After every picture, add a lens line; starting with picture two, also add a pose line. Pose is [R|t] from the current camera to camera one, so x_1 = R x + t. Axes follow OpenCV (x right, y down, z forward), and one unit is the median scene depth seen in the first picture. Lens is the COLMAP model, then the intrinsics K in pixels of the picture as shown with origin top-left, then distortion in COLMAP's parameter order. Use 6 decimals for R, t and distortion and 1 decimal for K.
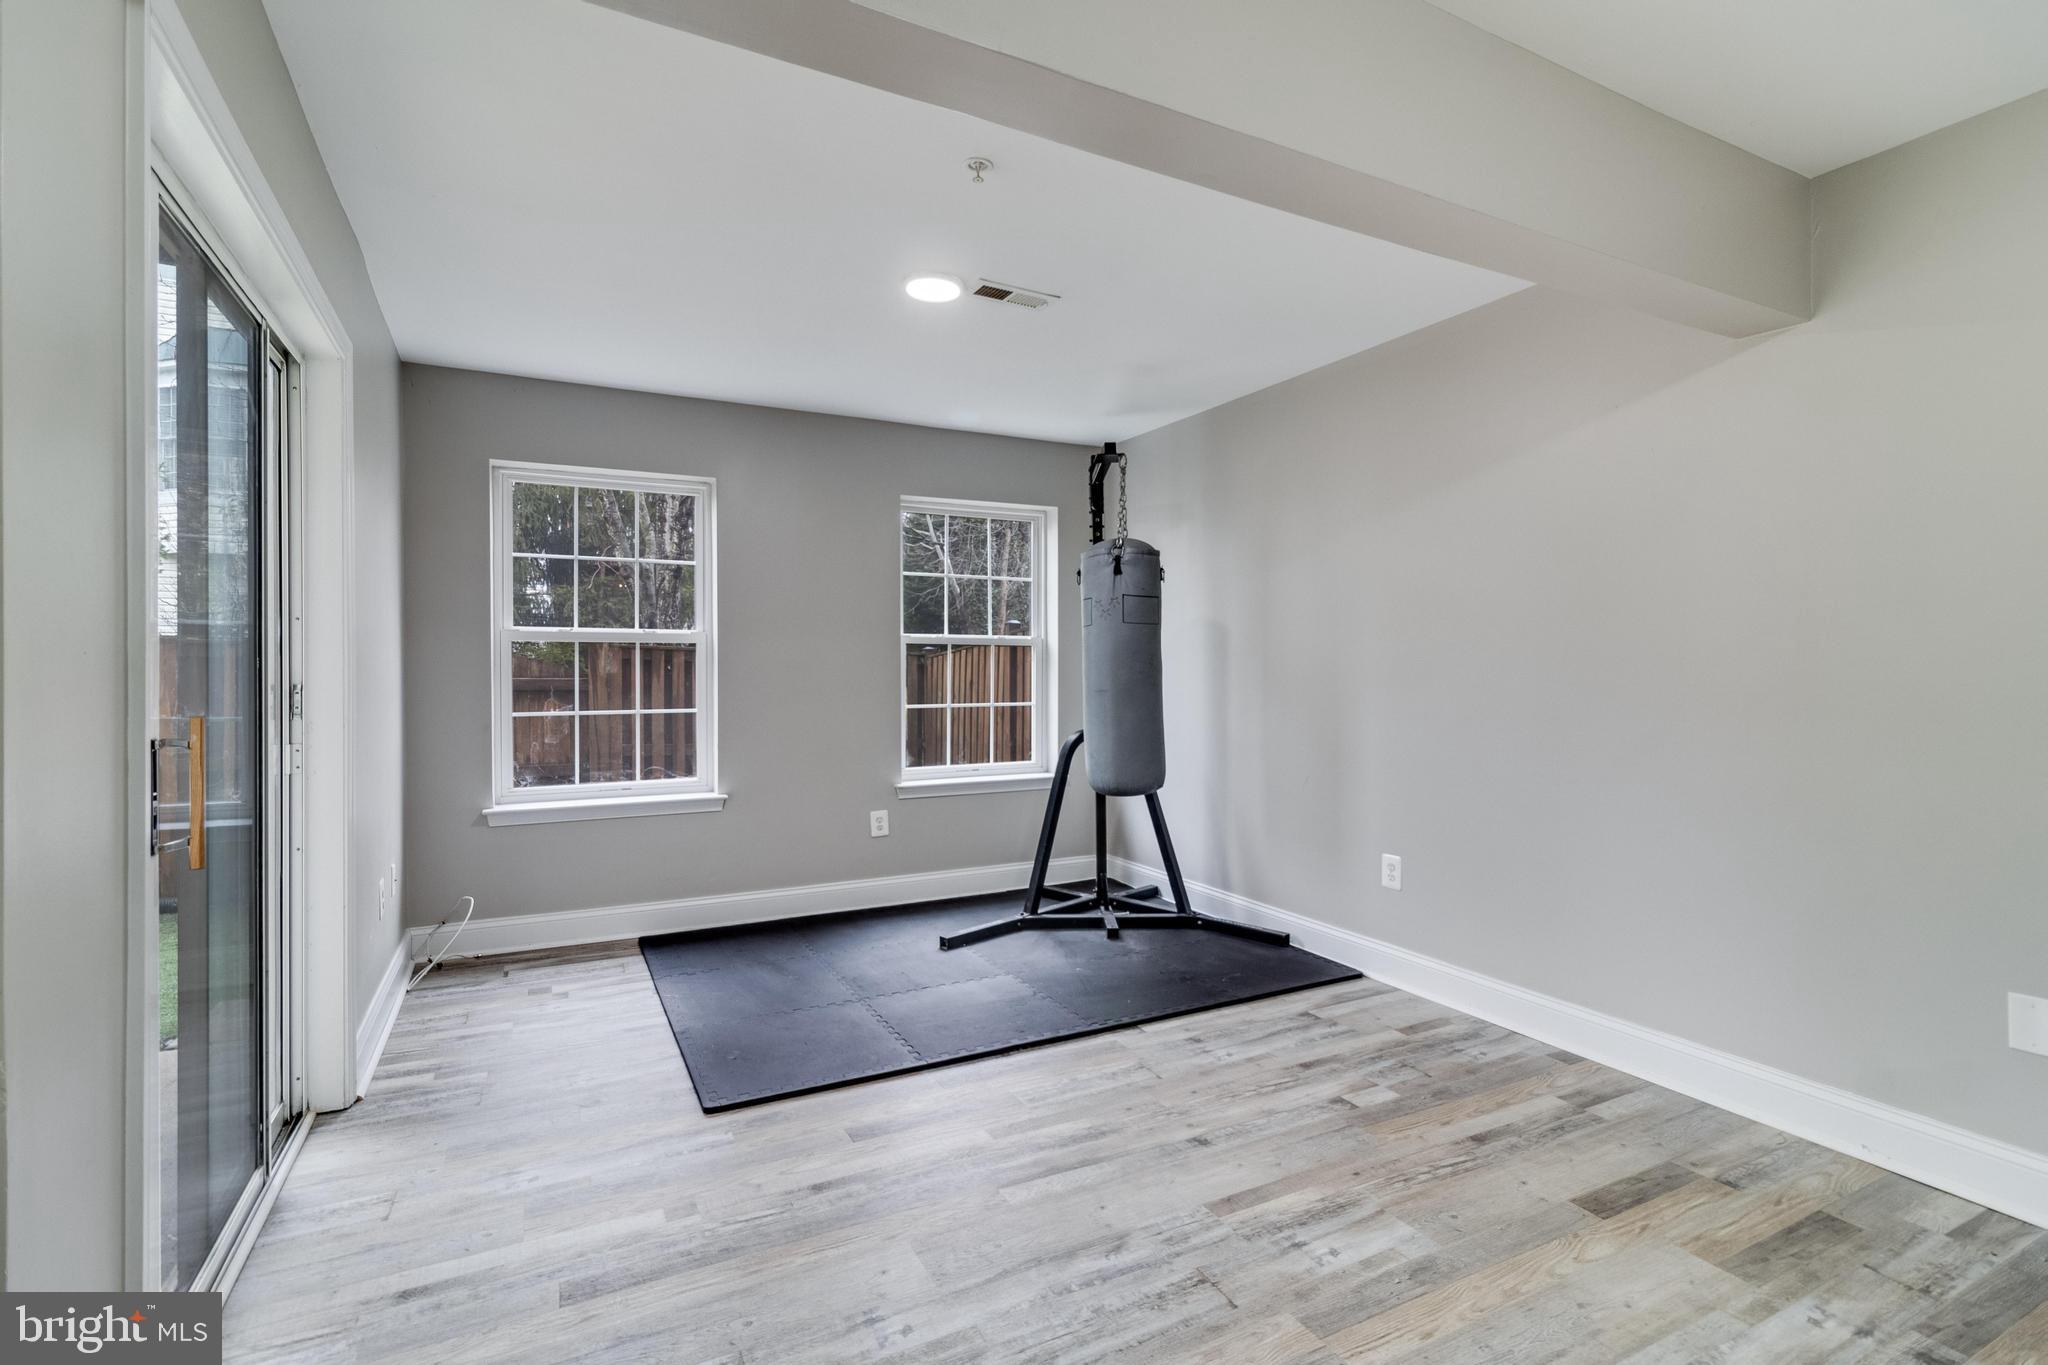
lens RADIAL K [[958.3, 0, 1023.4], [0, 958.3, 675.1], [0, 0, 1]] dist [-0.005681, 0.001014]
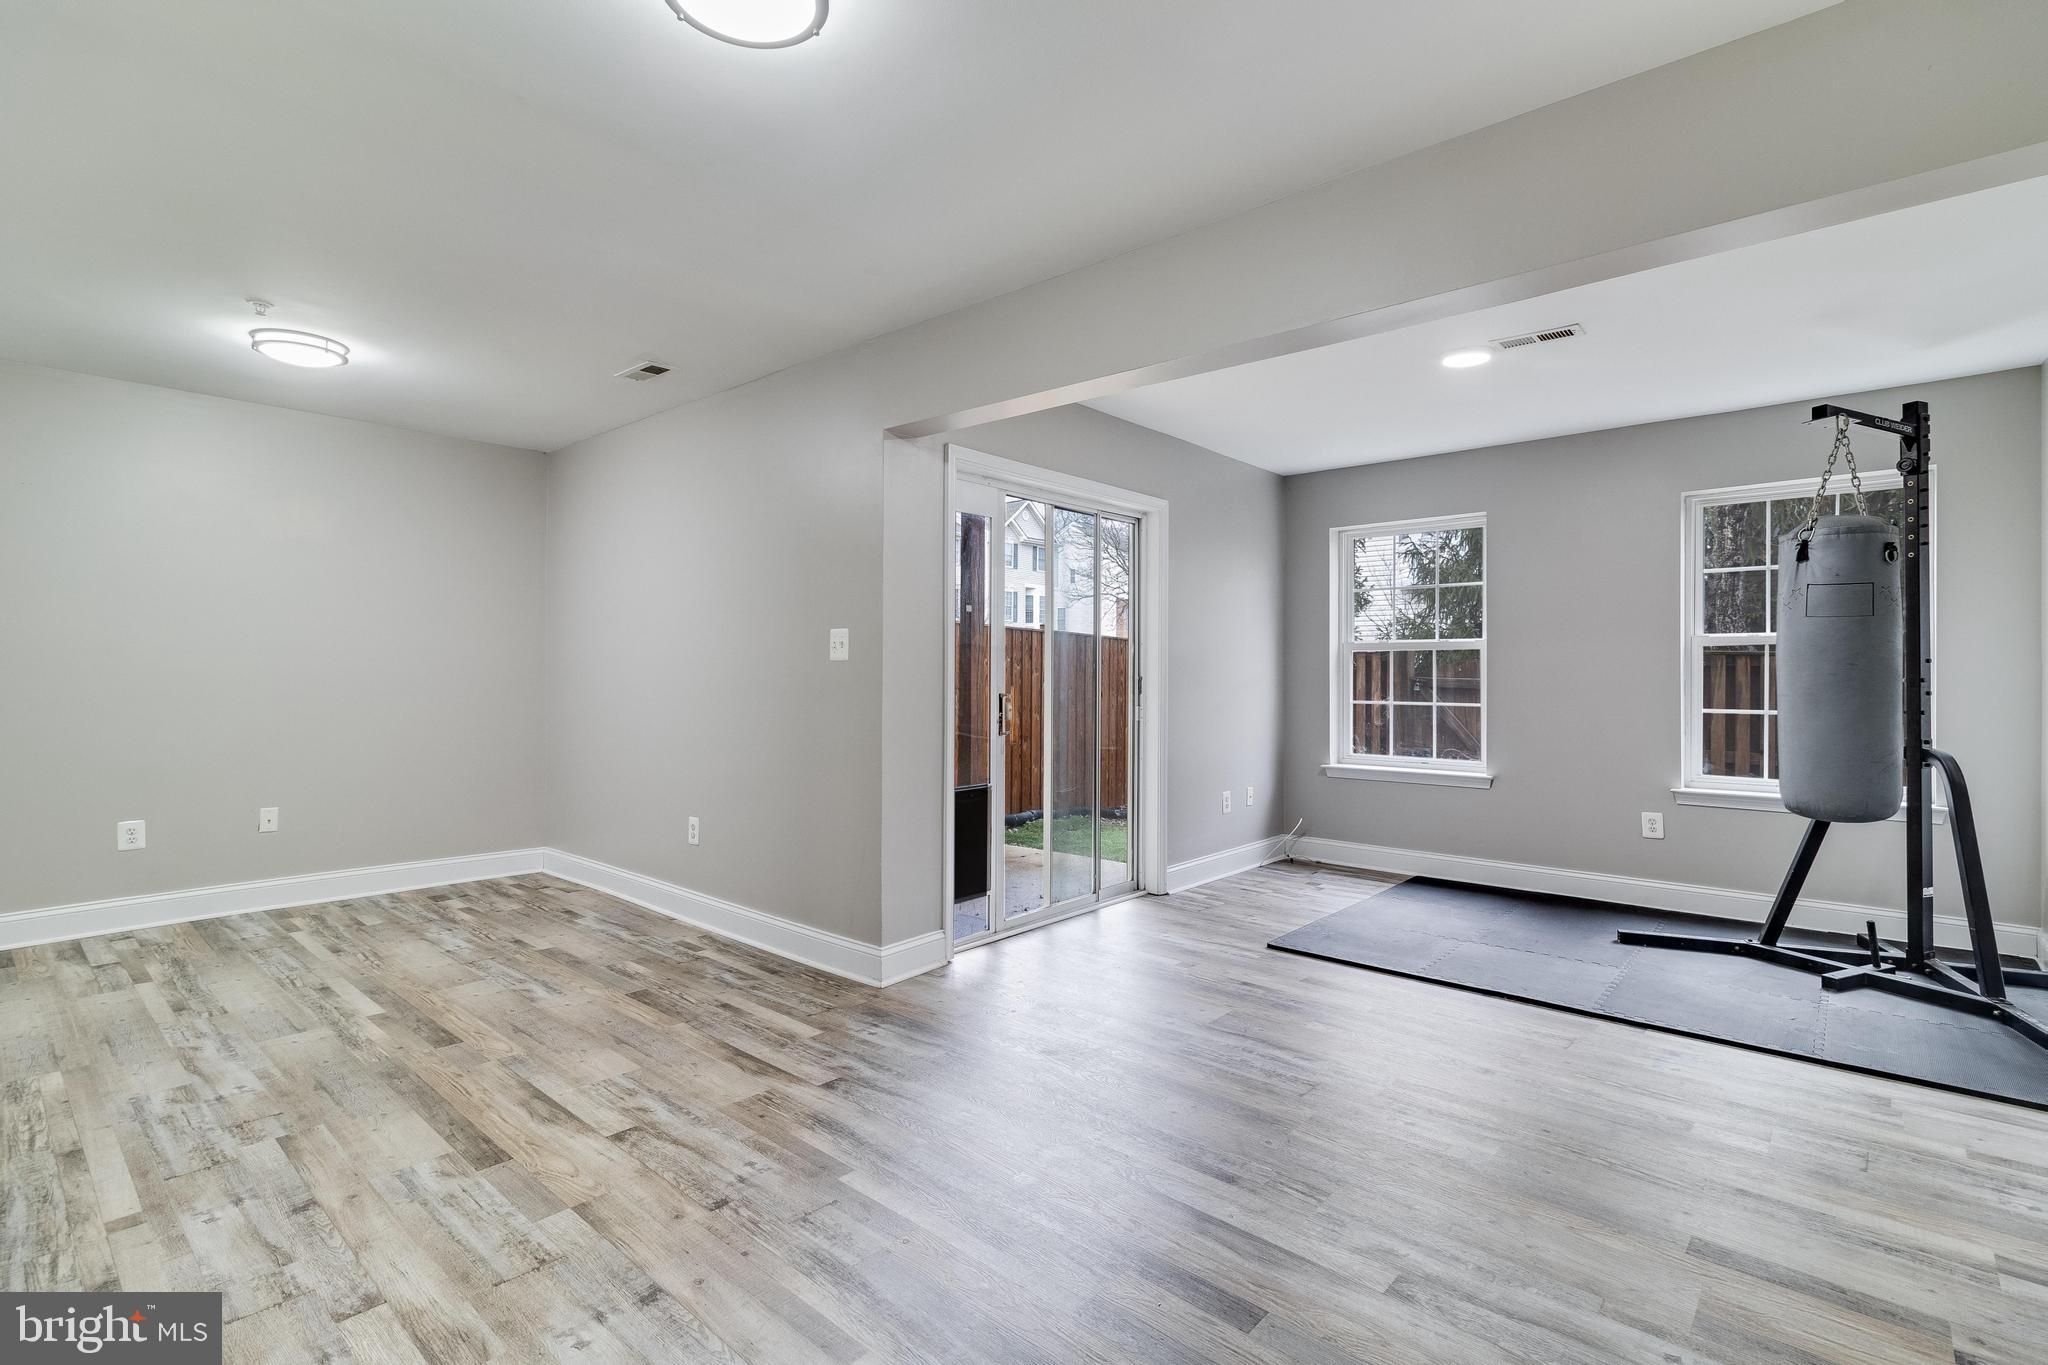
lens RADIAL K [[958.3, 0, 1004.6], [0, 958.3, 672.9], [0, 0, 1]] dist [-0.005681, 0.001014]
pose [[0.343789, 0.003709, -0.939039, 0.631171], [-0.010355, 0.999946, 0.000159, 0.003146], [0.938990, 0.009669, 0.343809, 0.021615]]
